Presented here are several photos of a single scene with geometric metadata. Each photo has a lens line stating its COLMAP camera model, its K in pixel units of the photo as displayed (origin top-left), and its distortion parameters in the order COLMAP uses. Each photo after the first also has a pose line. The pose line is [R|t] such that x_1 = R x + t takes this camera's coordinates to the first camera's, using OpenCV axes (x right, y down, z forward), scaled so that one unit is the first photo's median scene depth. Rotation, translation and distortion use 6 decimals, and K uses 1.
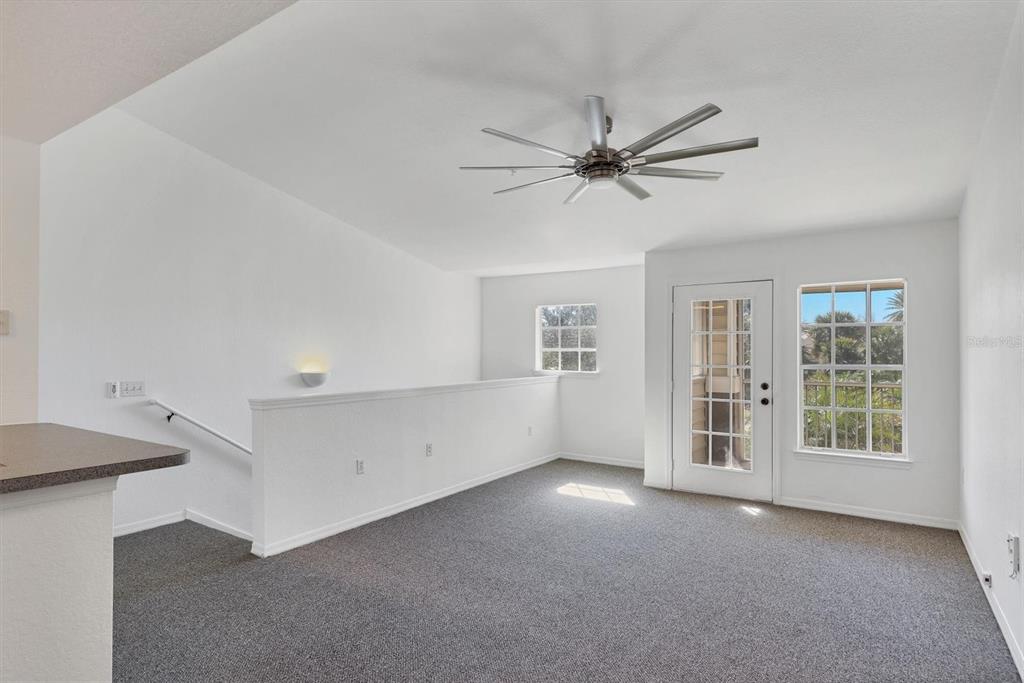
lens RADIAL K [[560.0, 0, 507.2], [0, 560.0, 342.8], [0, 0, 1]] dist [0.001747, 0.000094]
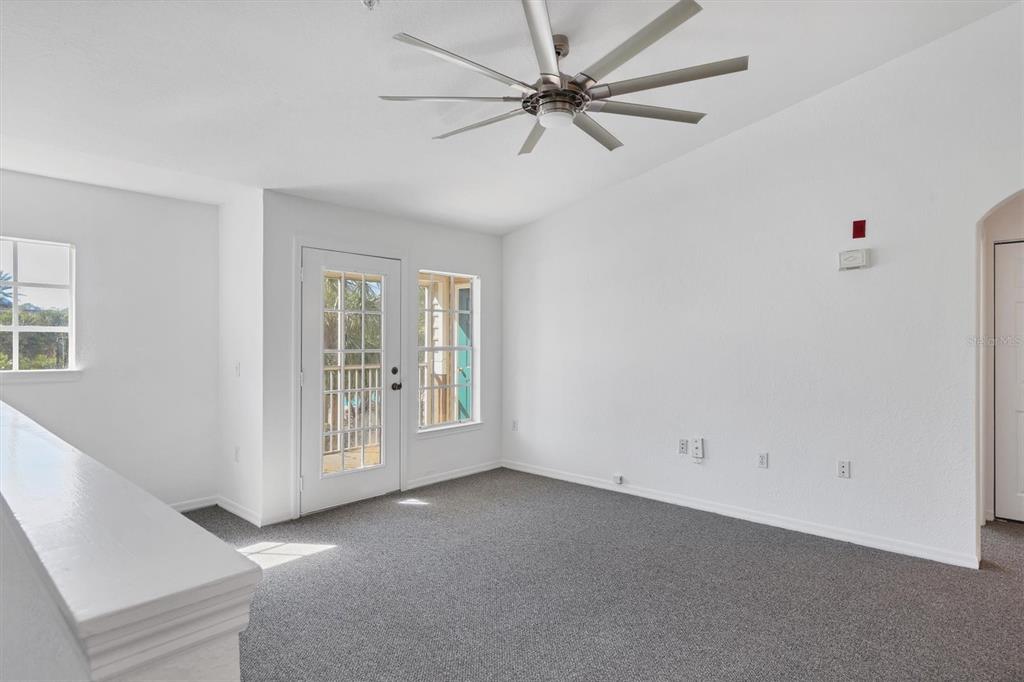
lens RADIAL K [[560.0, 0, 507.2], [0, 560.0, 342.3], [0, 0, 1]] dist [0.001747, 0.000094]
pose [[0.122653, -0.003431, 0.992444, -0.461790], [-0.015353, 0.999868, 0.005354, 0.021966], [-0.992331, -0.015893, 0.122584, 0.704951]]
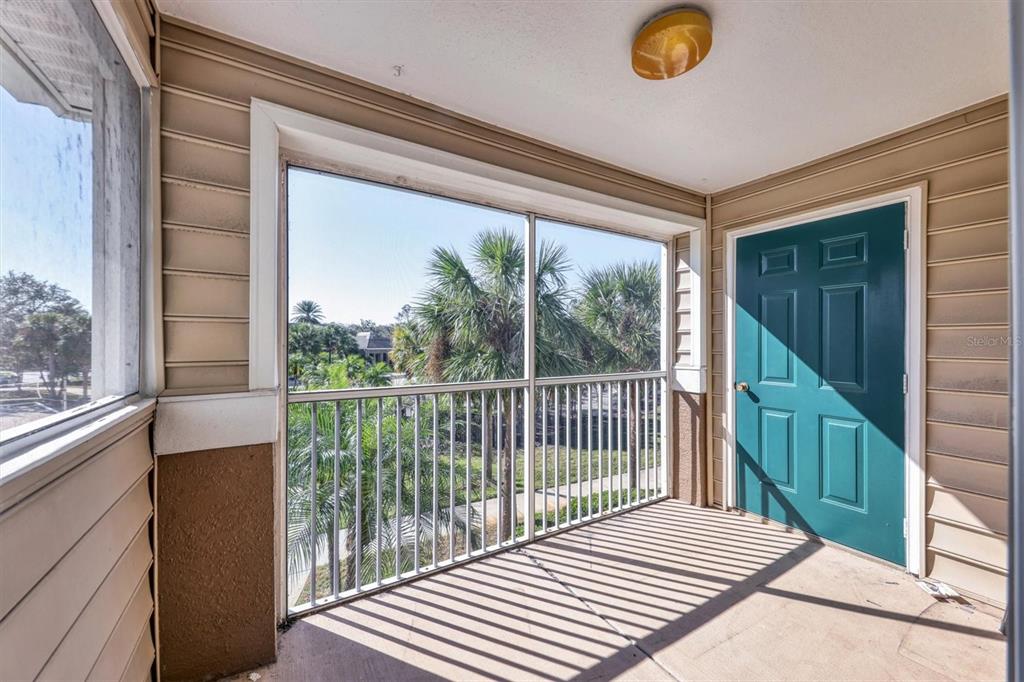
lens RADIAL K [[382.2, 0, 511.0], [0, 382.2, 343.5], [0, 0, 1]] dist [0.013963, -0.007031]
pose [[0.418886, -0.004027, 0.908030, 0.362729], [-0.014654, 0.999830, 0.011194, 0.041273], [-0.907921, -0.017995, 0.418756, 1.079436]]
